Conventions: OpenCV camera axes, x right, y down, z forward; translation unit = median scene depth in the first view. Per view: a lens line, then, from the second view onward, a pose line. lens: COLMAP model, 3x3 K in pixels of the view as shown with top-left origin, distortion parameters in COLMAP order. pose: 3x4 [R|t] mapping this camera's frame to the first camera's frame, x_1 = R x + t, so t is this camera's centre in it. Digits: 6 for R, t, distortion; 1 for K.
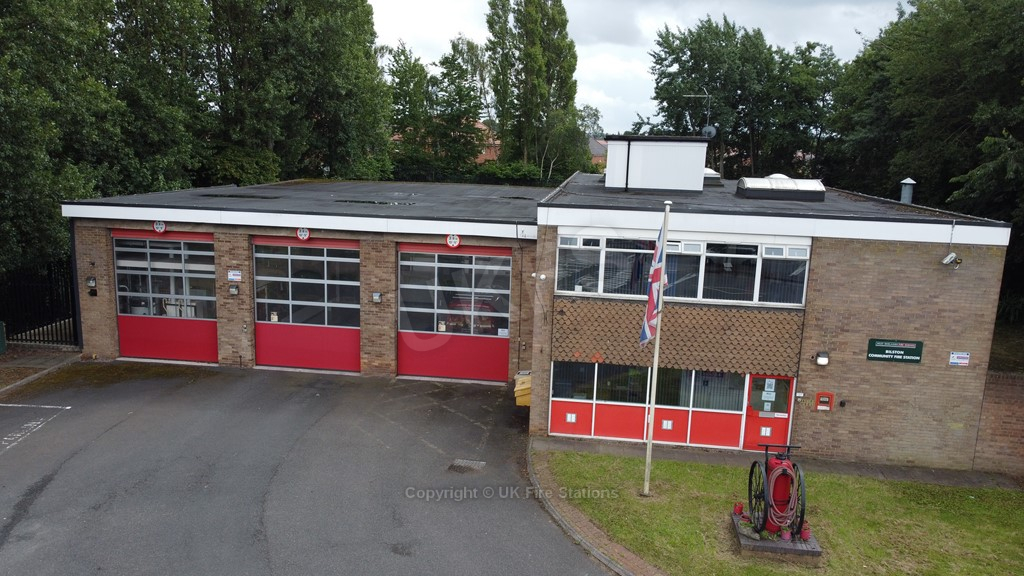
lens RADIAL K [[775.0, 0, 512.0], [0, 775.0, 288.0], [0, 0, 1]] dist [0.004705, -0.006980]
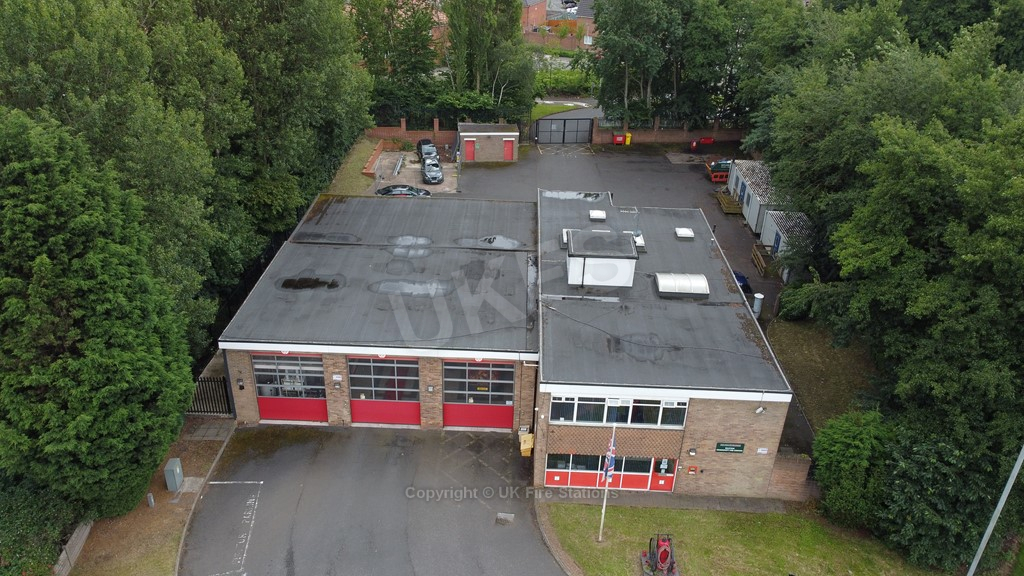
lens RADIAL K [[775.0, 0, 512.0], [0, 775.0, 288.0], [0, 0, 1]] dist [0.004705, -0.006980]
pose [[0.995099, -0.045650, 0.087710, -0.171061], [0.016997, 0.952816, 0.303071, -0.828514], [-0.097407, -0.300095, 0.948923, -0.587792]]
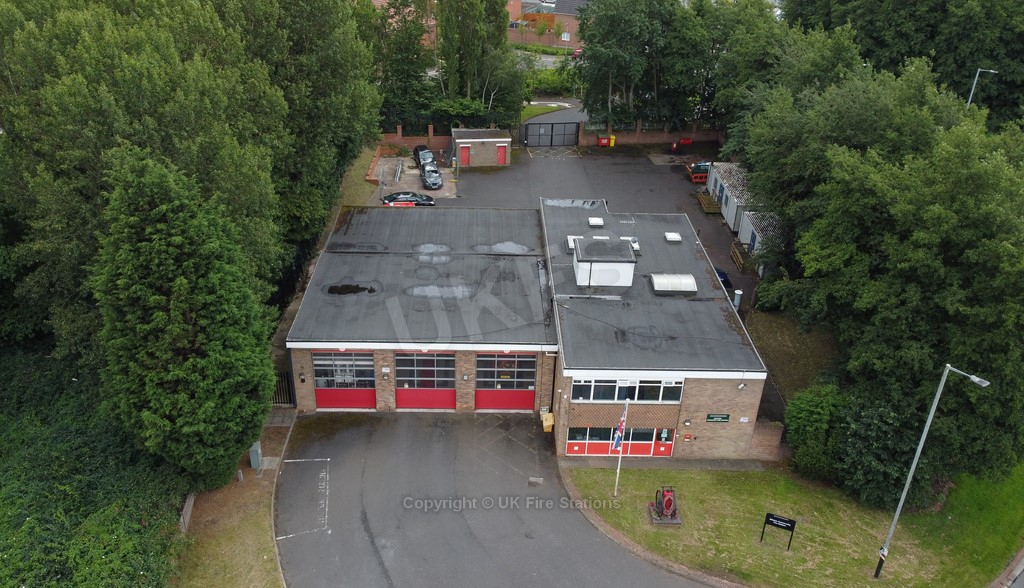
lens RADIAL K [[829.7, 0, 513.0], [0, 829.7, 287.0], [0, 0, 1]] dist [0.006651, -0.012813]
pose [[0.988752, -0.068469, 0.132974, -0.388351], [0.023386, 0.948903, 0.314700, -1.028225], [-0.147726, -0.308051, 0.939831, -1.052181]]
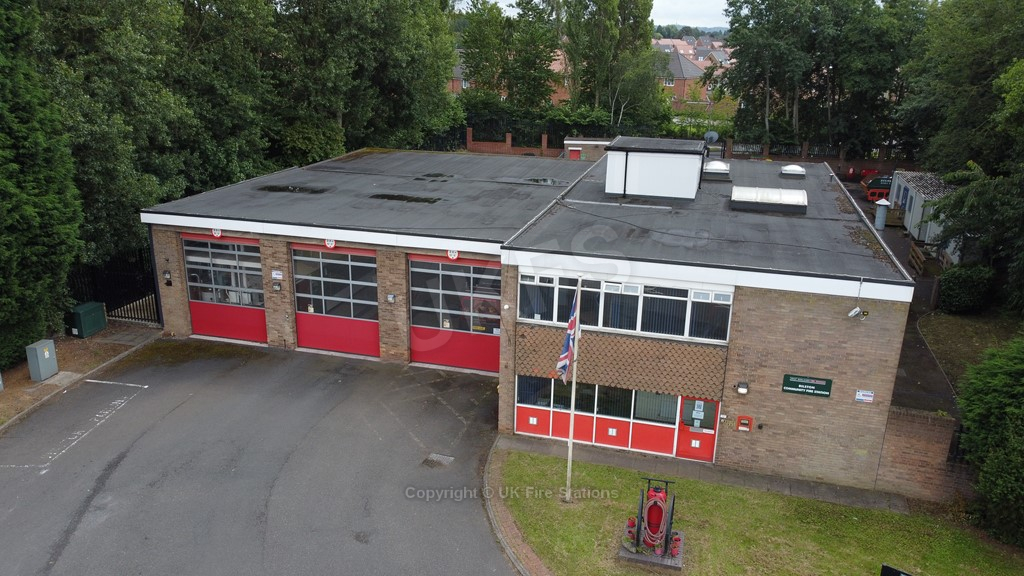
lens RADIAL K [[775.0, 0, 512.0], [0, 775.0, 288.0], [0, 0, 1]] dist [0.004705, -0.006980]
pose [[0.989695, 0.031330, -0.139720, 0.210718], [-0.013767, 0.992069, 0.124938, -0.188870], [0.142526, -0.121727, 0.982277, -0.154235]]
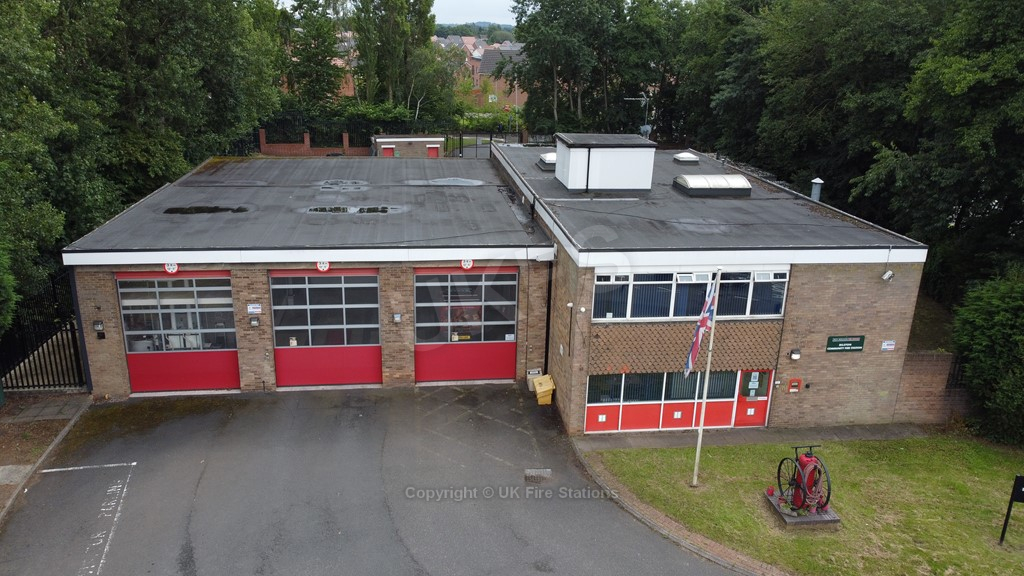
lens RADIAL K [[775.0, 0, 512.0], [0, 775.0, 288.0], [0, 0, 1]] dist [0.004705, -0.006980]
pose [[0.967135, -0.085213, 0.239561, -0.341259], [0.052052, 0.988569, 0.141498, -0.217168], [-0.248880, -0.124378, 0.960515, -0.101294]]
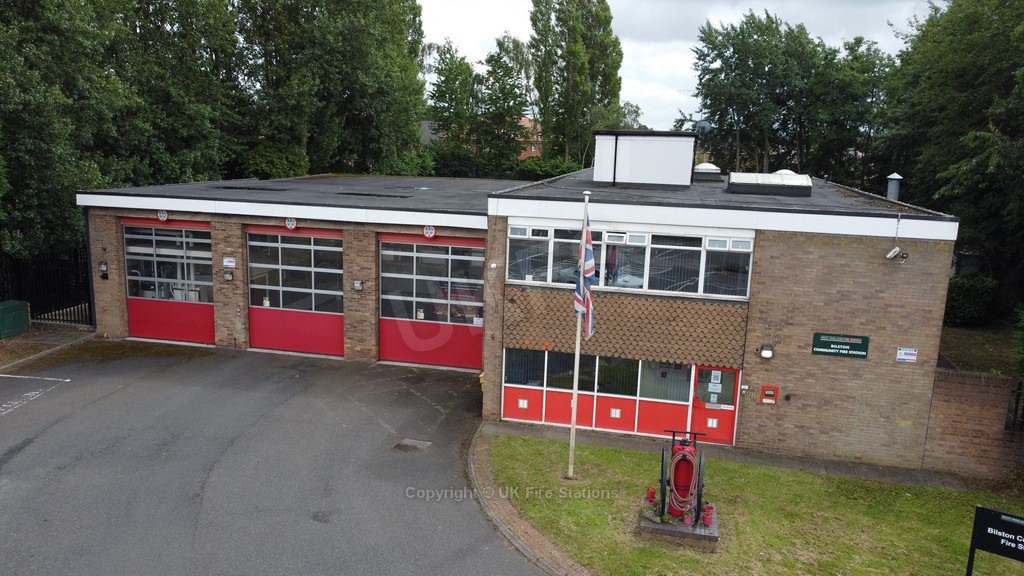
lens RADIAL K [[775.0, 0, 512.0], [0, 775.0, 288.0], [0, 0, 1]] dist [0.004705, -0.006980]
pose [[0.995525, 0.018219, -0.092722, 0.159117], [-0.018041, 0.999833, 0.002762, 0.011867], [0.092757, -0.001077, 0.995688, -0.025391]]
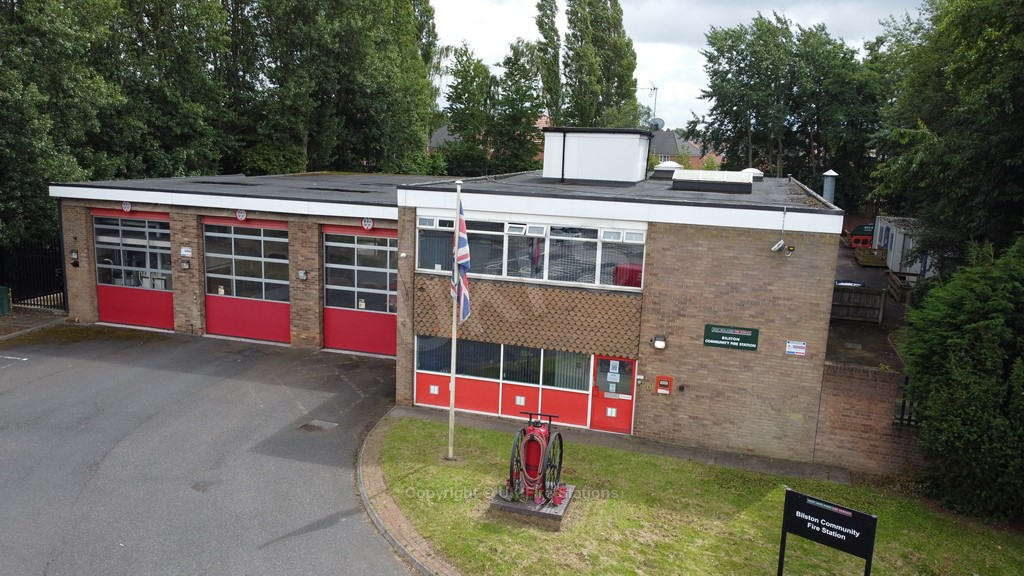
lens RADIAL K [[775.0, 0, 512.0], [0, 775.0, 288.0], [0, 0, 1]] dist [0.004705, -0.006980]
pose [[0.986776, 0.033512, -0.158587, 0.355588], [-0.034023, 0.999421, -0.000510, 0.026302], [0.158478, 0.005899, 0.987345, -0.030858]]
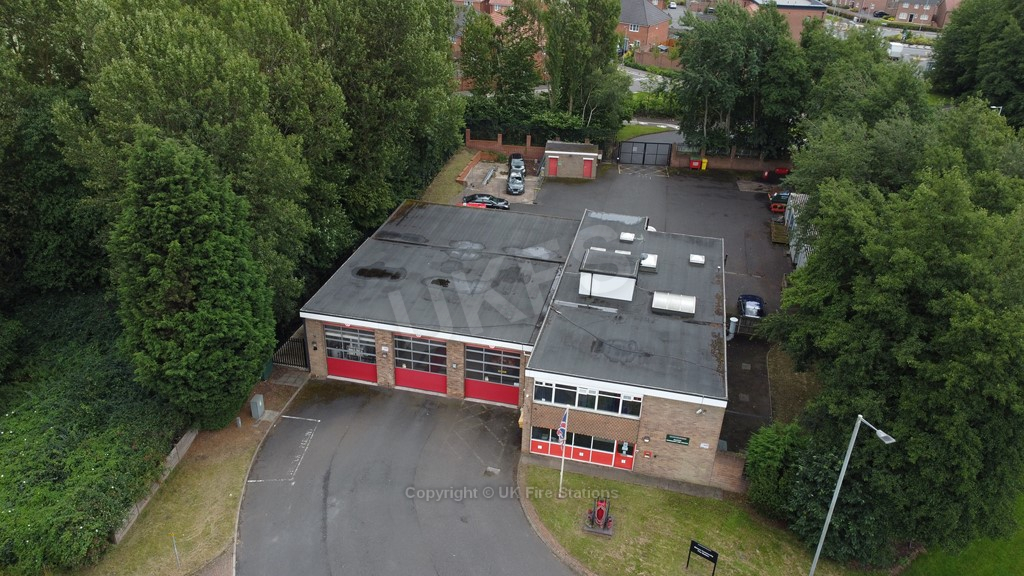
lens RADIAL K [[775.0, 0, 512.0], [0, 775.0, 288.0], [0, 0, 1]] dist [0.004705, -0.006980]
pose [[0.994857, 0.050018, -0.088083, 0.177002], [-0.020496, 0.950995, 0.308528, -1.002291], [0.099198, -0.305135, 0.947128, -1.043429]]
